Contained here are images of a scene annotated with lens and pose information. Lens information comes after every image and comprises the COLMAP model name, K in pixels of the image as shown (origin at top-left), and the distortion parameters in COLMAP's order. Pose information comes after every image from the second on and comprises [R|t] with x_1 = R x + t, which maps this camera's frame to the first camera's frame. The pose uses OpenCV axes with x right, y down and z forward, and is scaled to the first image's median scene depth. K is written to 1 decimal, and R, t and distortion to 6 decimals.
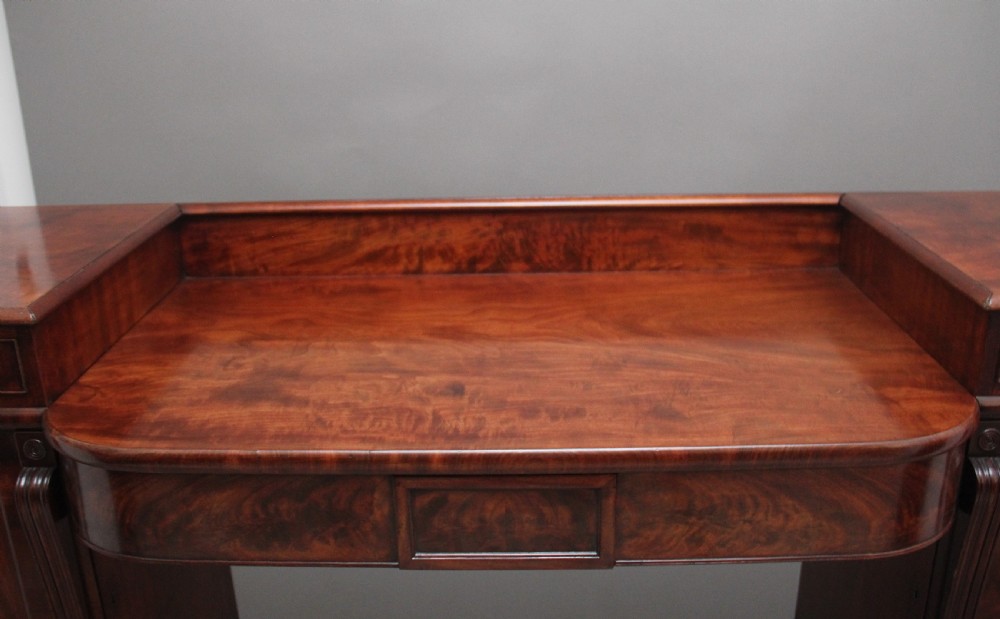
lens RADIAL K [[910.7, 0, 500.0], [0, 910.7, 309.5], [0, 0, 1]] dist [-0.110182, 0.067626]
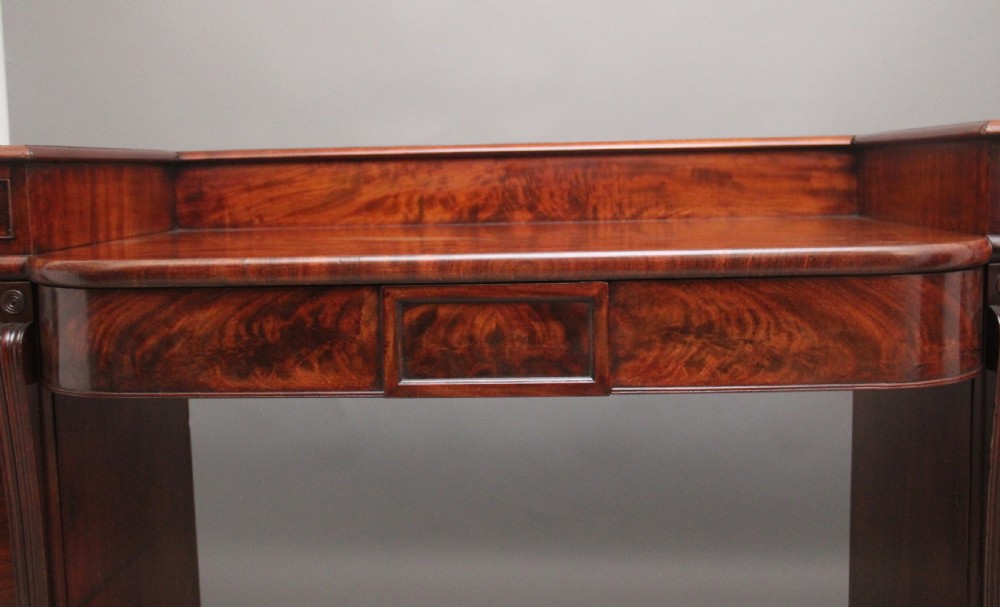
lens RADIAL K [[1036.1, 0, 497.6], [0, 1036.1, 268.8], [0, 0, 1]] dist [-0.049295, 0.015845]
pose [[0.999669, -0.000371, -0.025715, 0.032272], [-0.005617, 0.972608, -0.232384, 0.370534], [0.025097, 0.232451, 0.972284, -0.084173]]
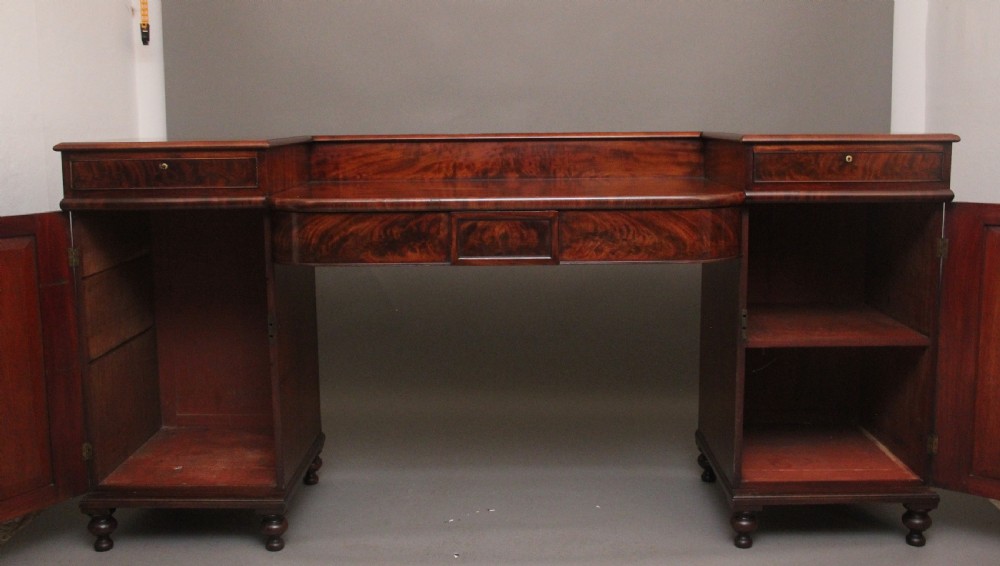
lens RADIAL K [[924.4, 0, 512.5], [0, 924.4, 239.7], [0, 0, 1]] dist [-0.058280, 0.012473]
pose [[0.999850, 0.007636, 0.015574, -0.007742], [-0.004344, 0.979509, -0.201356, 0.580681], [-0.016792, 0.201258, 0.979394, -0.912626]]
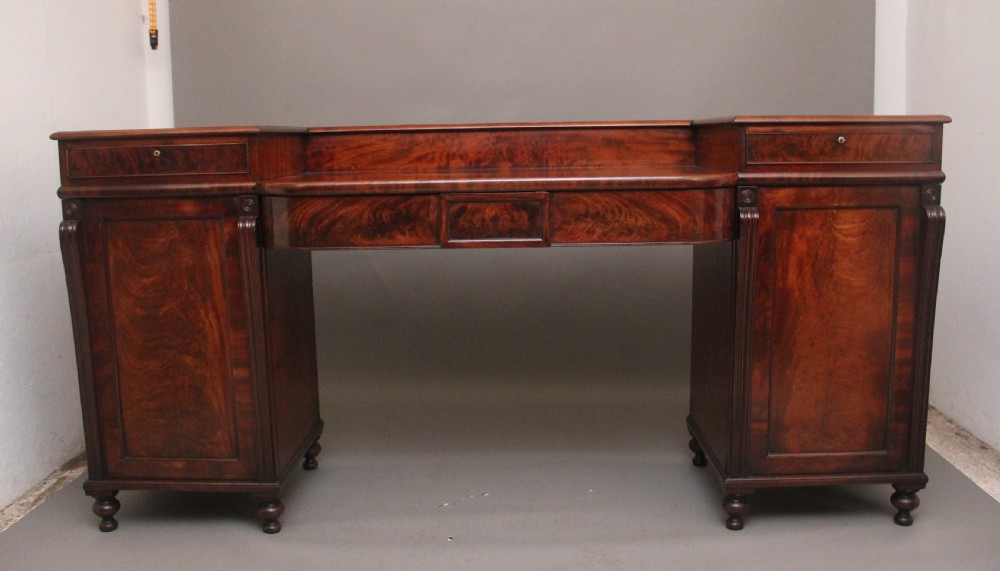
lens RADIAL K [[852.3, 0, 500.0], [0, 852.3, 263.8], [0, 0, 1]] dist [-0.102500, 0.001791]
pose [[0.999999, 0.001221, -0.000008, 0.015219], [-0.001201, 0.983040, -0.183386, 0.598384], [-0.000216, 0.183386, 0.983041, -0.741509]]
